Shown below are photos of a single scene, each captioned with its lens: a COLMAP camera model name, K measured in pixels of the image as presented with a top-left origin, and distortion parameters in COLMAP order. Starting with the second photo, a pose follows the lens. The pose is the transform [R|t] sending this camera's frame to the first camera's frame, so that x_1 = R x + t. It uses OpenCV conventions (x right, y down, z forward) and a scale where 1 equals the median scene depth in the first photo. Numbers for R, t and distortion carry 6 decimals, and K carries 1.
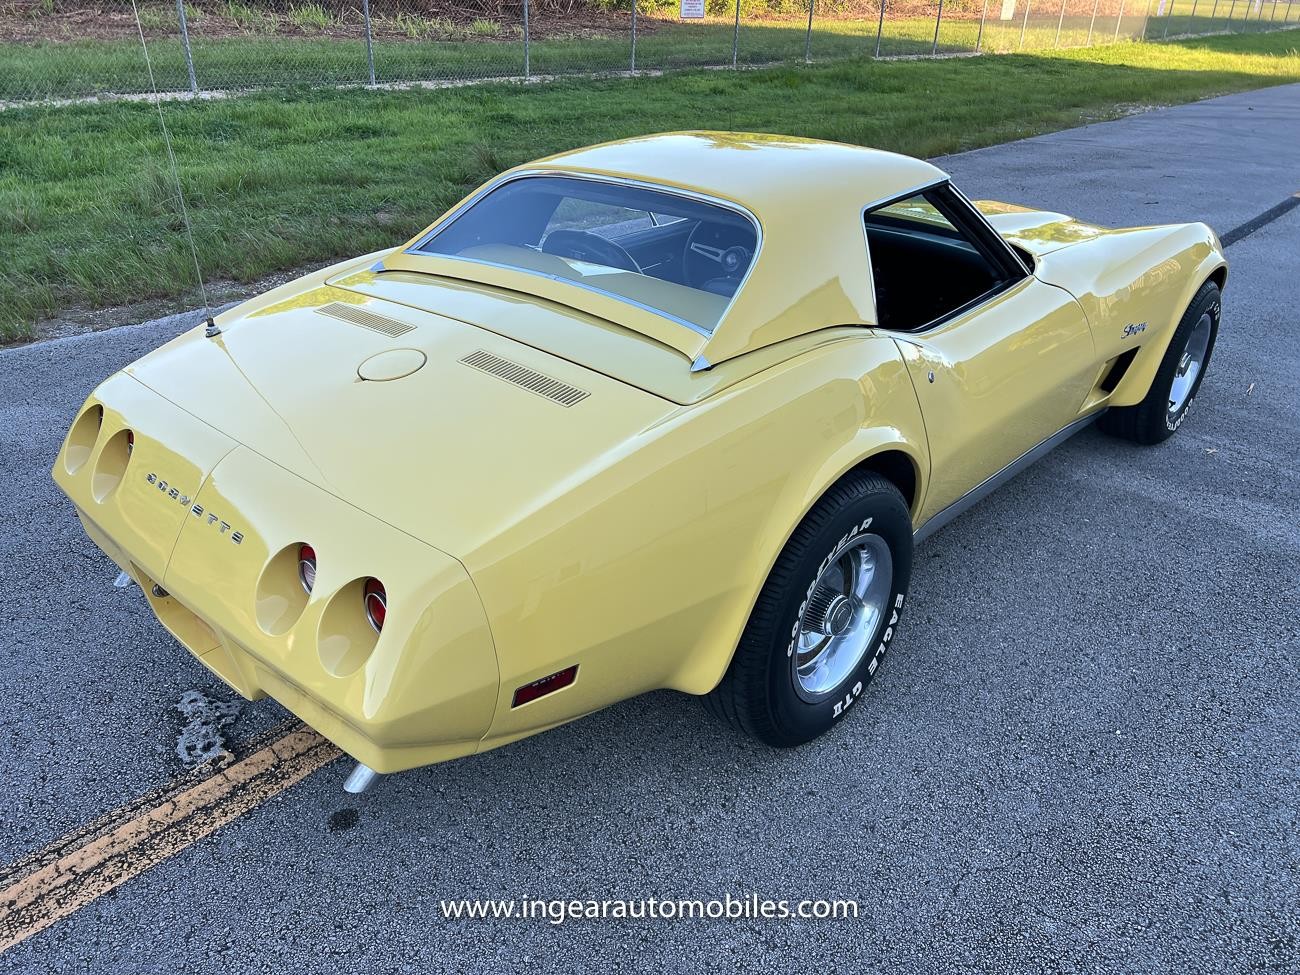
lens RADIAL K [[988.2, 0, 662.8], [0, 988.2, 484.7], [0, 0, 1]] dist [0.043629, -0.059325]
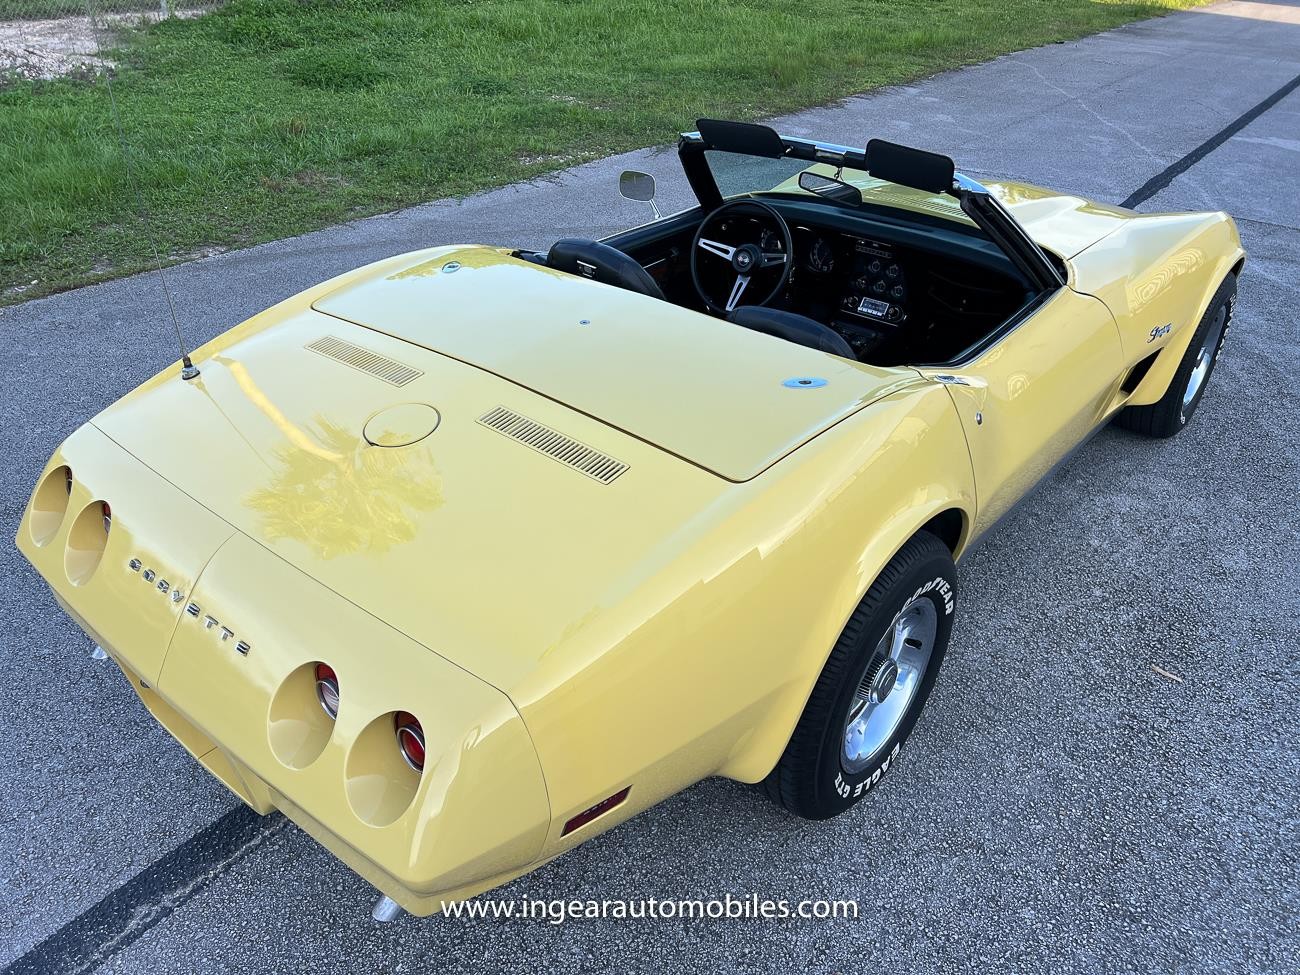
lens RADIAL K [[981.2, 0, 667.0], [0, 981.2, 467.2], [0, 0, 1]] dist [0.041418, -0.052321]
pose [[0.998560, -0.012586, 0.052158, -0.078042], [0.008965, 0.997572, 0.069070, -0.139044], [-0.052900, -0.068503, 0.996247, 0.092869]]
